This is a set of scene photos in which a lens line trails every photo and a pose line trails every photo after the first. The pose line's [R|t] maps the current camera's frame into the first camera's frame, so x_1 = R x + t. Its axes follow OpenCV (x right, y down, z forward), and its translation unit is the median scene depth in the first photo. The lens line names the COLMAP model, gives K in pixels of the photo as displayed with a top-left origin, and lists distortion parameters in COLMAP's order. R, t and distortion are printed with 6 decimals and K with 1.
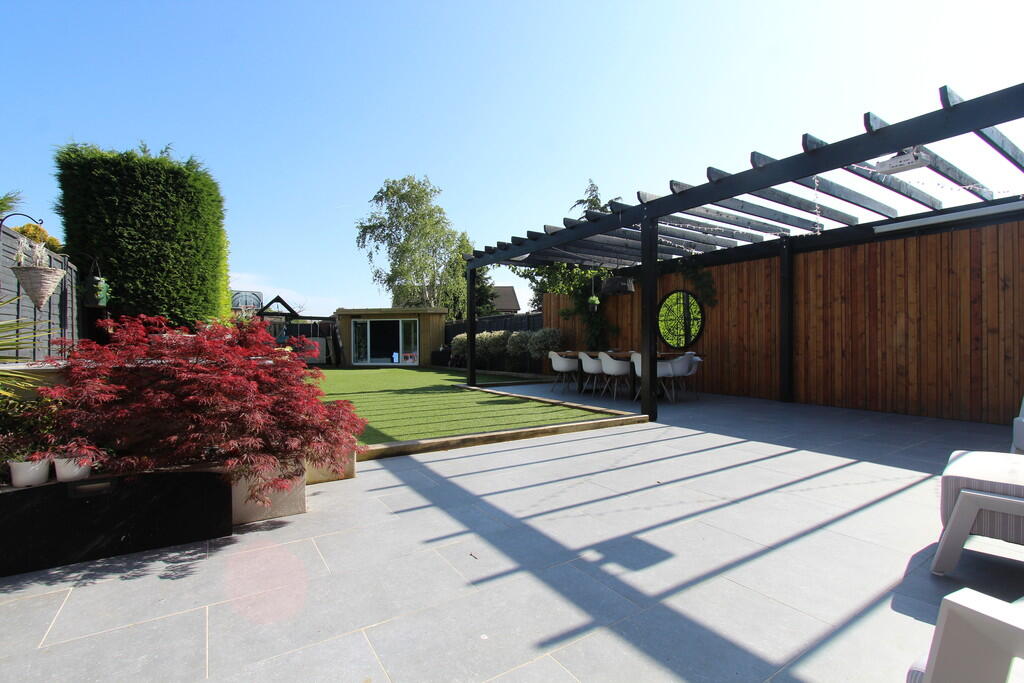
lens RADIAL K [[469.9, 0, 517.5], [0, 469.9, 346.6], [0, 0, 1]] dist [-0.011053, 0.000919]
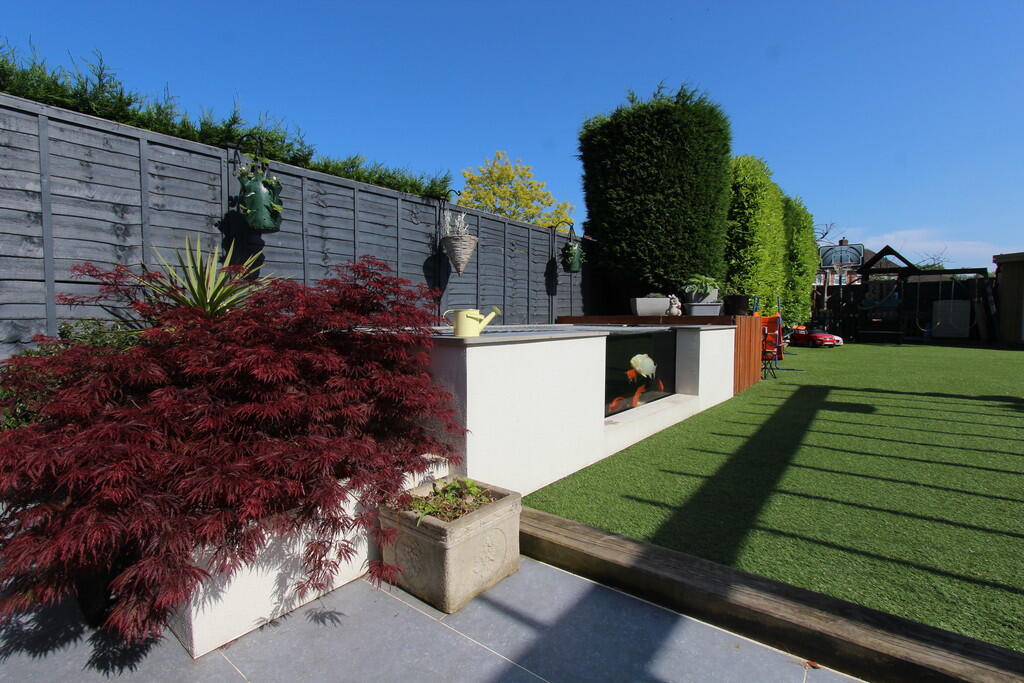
lens RADIAL K [[469.9, 0, 509.7], [0, 469.9, 342.1], [0, 0, 1]] dist [-0.011053, 0.000919]
pose [[0.325521, 0.055282, -0.943917, 0.025756], [0.000920, 0.998270, 0.058783, 0.005550], [0.945534, -0.020003, 0.324907, 0.446032]]
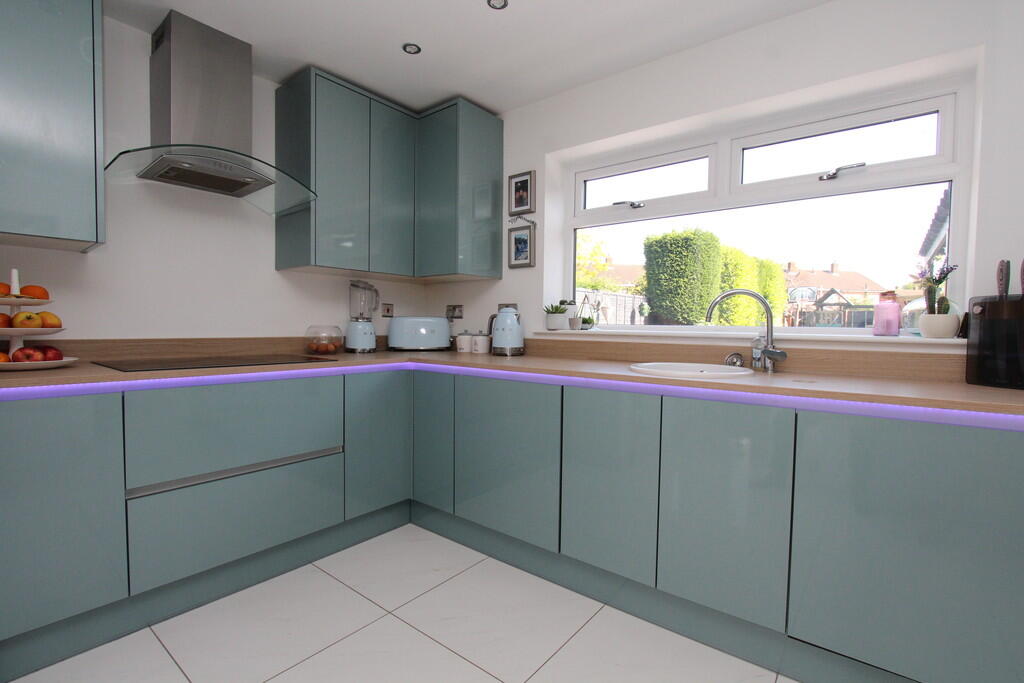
lens RADIAL K [[469.9, 0, 516.8], [0, 469.9, 344.0], [0, 0, 1]] dist [-0.011053, 0.000919]
pose [[0.323650, 0.049825, -0.944864, 0.795482], [-0.013634, 0.998754, 0.047997, -0.045916], [0.946078, -0.002652, 0.323927, -0.210423]]
